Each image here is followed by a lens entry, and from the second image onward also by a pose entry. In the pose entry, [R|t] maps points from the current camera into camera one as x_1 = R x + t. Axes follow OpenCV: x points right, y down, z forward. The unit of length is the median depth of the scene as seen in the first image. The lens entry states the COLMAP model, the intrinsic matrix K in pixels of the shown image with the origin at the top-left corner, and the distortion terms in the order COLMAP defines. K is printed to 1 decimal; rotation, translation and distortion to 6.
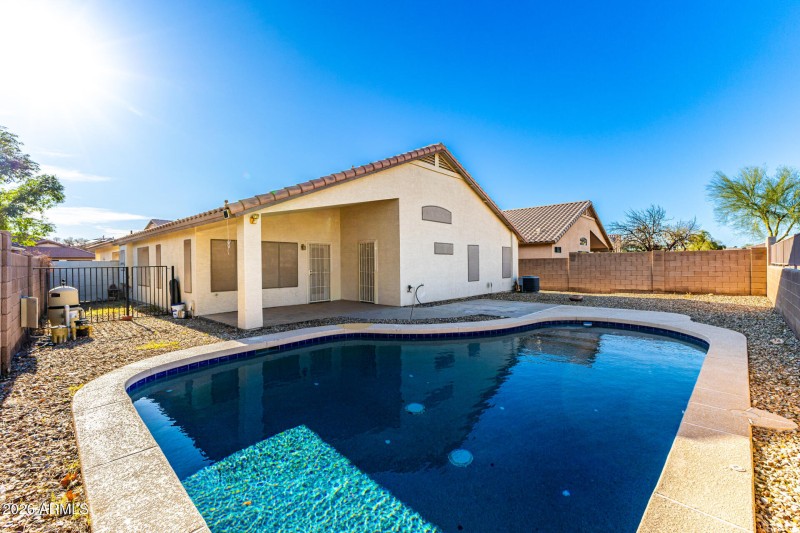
lens RADIAL K [[347.2, 0, 409.2], [0, 347.2, 262.7], [0, 0, 1]] dist [0.016993, -0.007045]
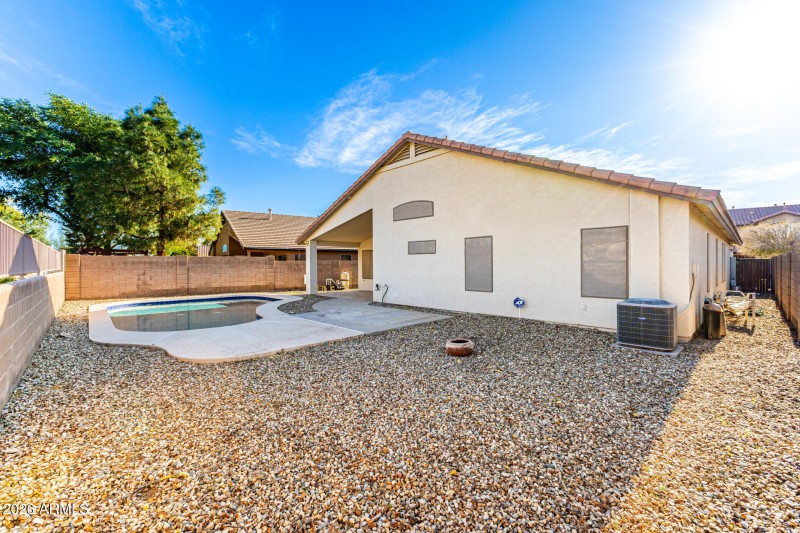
lens RADIAL K [[347.2, 0, 409.2], [0, 347.2, 262.7], [0, 0, 1]] dist [0.016993, -0.007045]
pose [[-0.067971, -0.005330, -0.997673, 0.969190], [0.006455, 0.999962, -0.005782, 0.002540], [0.997666, -0.006833, -0.067934, 1.037923]]
